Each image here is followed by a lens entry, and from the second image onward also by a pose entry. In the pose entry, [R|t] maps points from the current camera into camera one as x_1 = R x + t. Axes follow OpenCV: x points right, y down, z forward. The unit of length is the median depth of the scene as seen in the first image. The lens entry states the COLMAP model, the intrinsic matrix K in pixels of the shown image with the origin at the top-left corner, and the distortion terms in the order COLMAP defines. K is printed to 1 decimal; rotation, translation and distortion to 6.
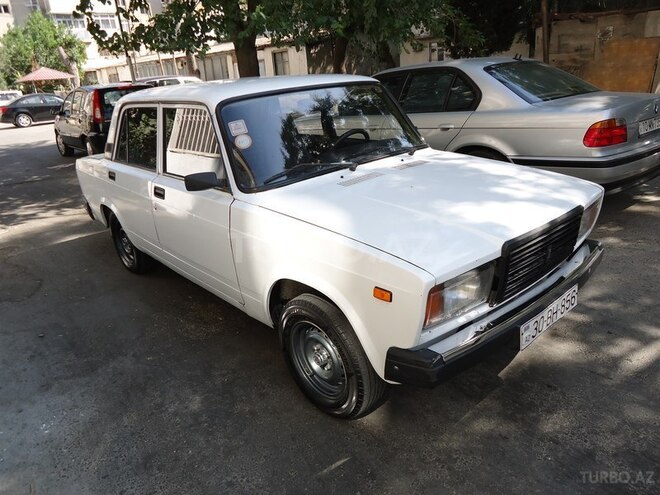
lens RADIAL K [[487.4, 0, 333.3], [0, 487.4, 249.4], [0, 0, 1]] dist [-0.010717, -0.001102]
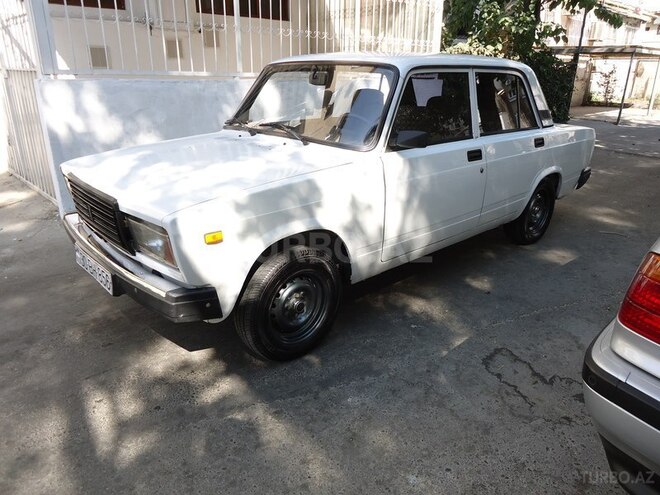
lens RADIAL K [[479.8, 0, 329.0], [0, 479.8, 245.9], [0, 0, 1]] dist [-0.004251, 0.007609]
pose [[-0.032043, 0.411410, -0.910887, 1.225563], [-0.358896, 0.845837, 0.394655, -0.469592], [0.932827, 0.339560, 0.120550, 1.144223]]
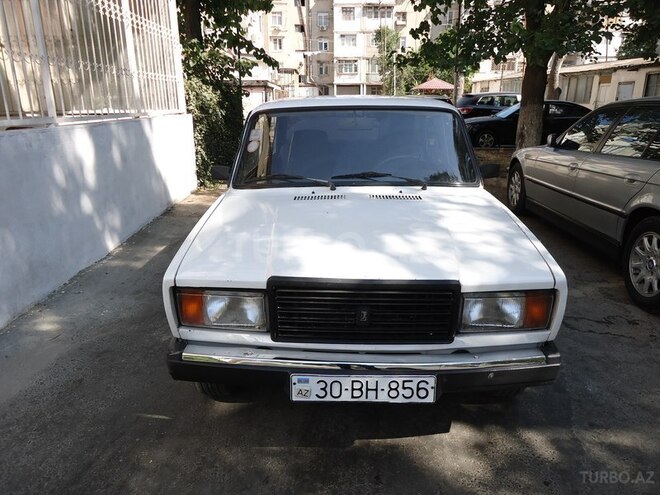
lens RADIAL K [[487.4, 0, 333.3], [0, 487.4, 249.4], [0, 0, 1]] dist [-0.010717, -0.001102]
pose [[0.720070, 0.267636, -0.640211, 0.747834], [-0.284993, 0.955284, 0.078808, -0.126403], [0.632675, 0.125708, 0.764146, 0.240154]]
